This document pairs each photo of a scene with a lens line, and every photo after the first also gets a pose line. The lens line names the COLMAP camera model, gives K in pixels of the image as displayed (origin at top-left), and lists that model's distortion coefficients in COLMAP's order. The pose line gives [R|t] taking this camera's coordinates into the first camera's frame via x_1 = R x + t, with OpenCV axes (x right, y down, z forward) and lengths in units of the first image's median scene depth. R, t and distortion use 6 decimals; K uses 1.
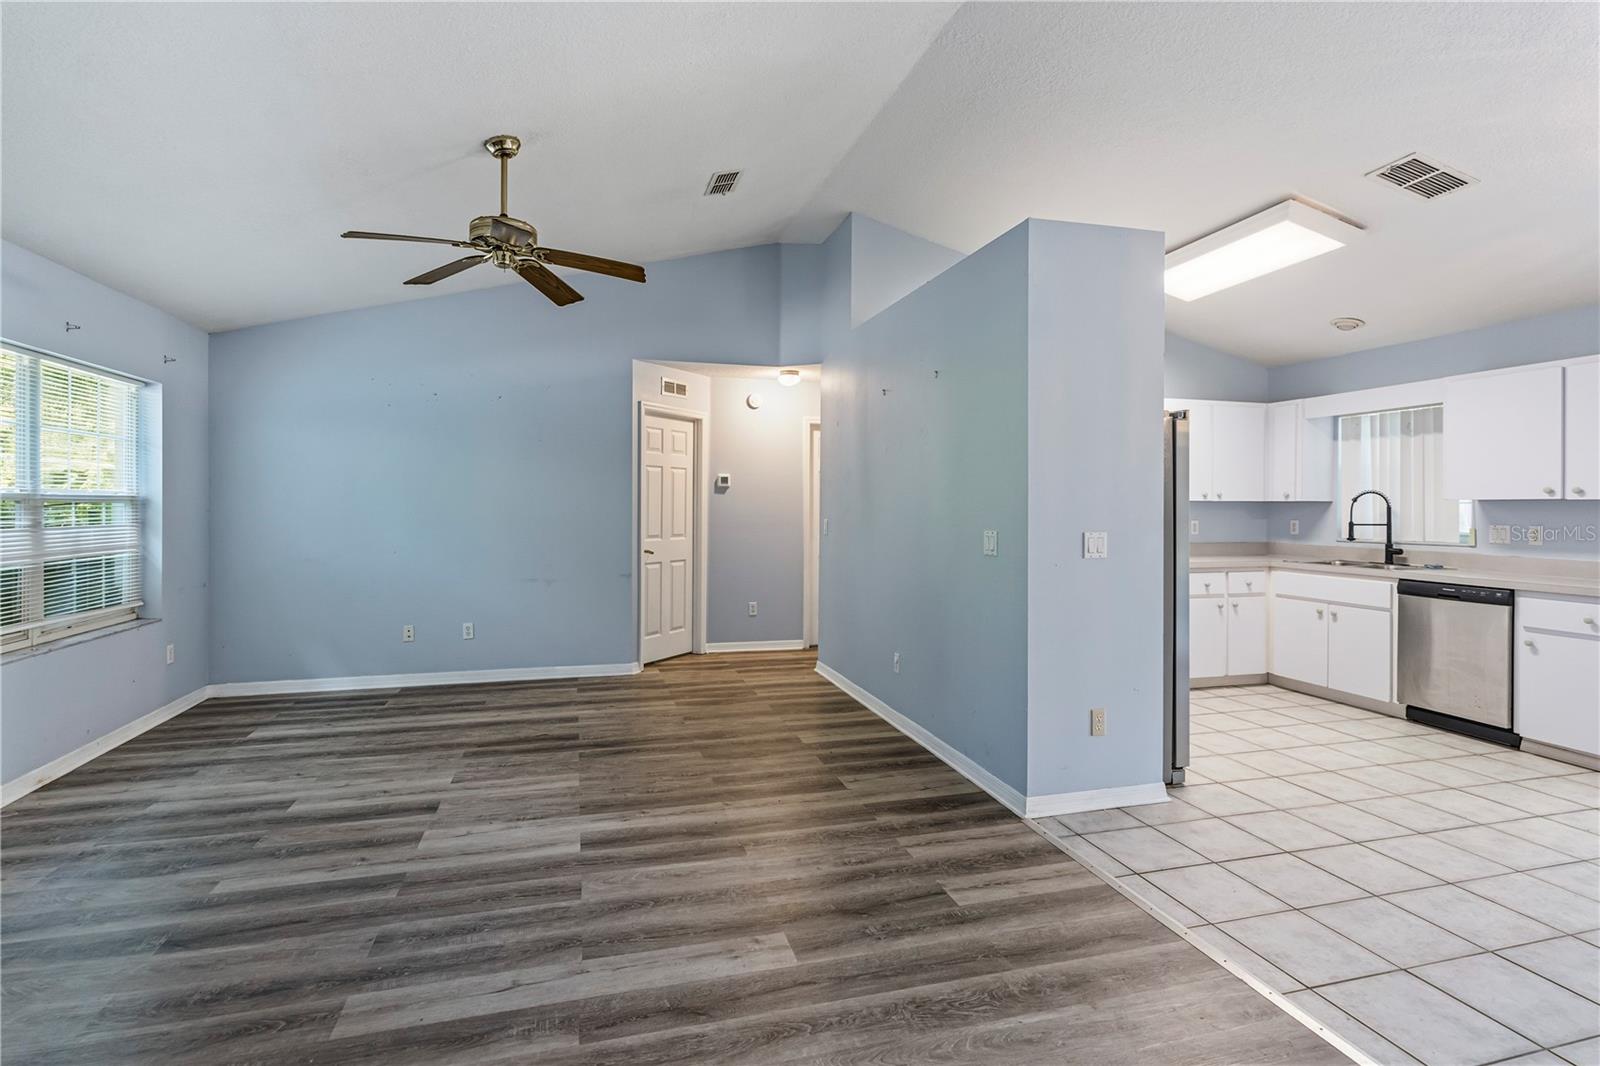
lens RADIAL K [[790.7, 0, 788.9], [0, 790.7, 513.4], [0, 0, 1]] dist [0.002283, 0.005509]
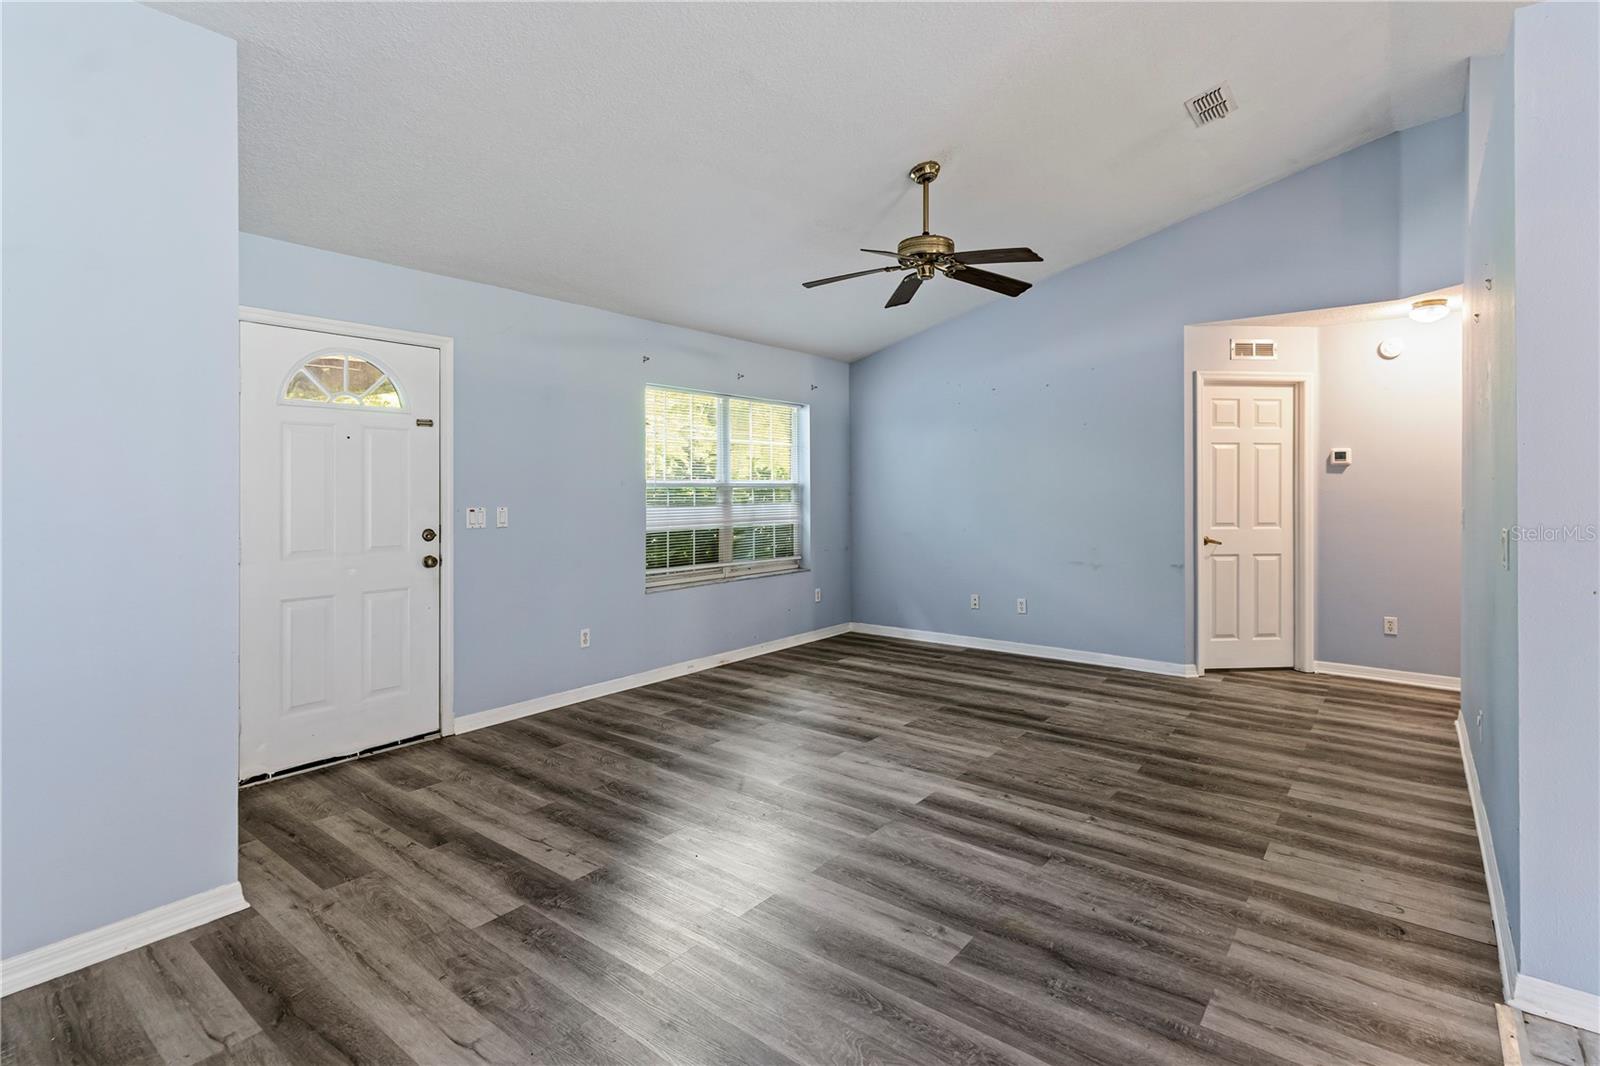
lens RADIAL K [[790.7, 0, 788.1], [0, 790.7, 494.8], [0, 0, 1]] dist [0.002283, 0.005509]
pose [[0.577641, 0.002691, -0.816287, 0.366122], [-0.004916, 0.999988, -0.000182, -0.001053], [0.816276, 0.004118, 0.577647, 0.151790]]
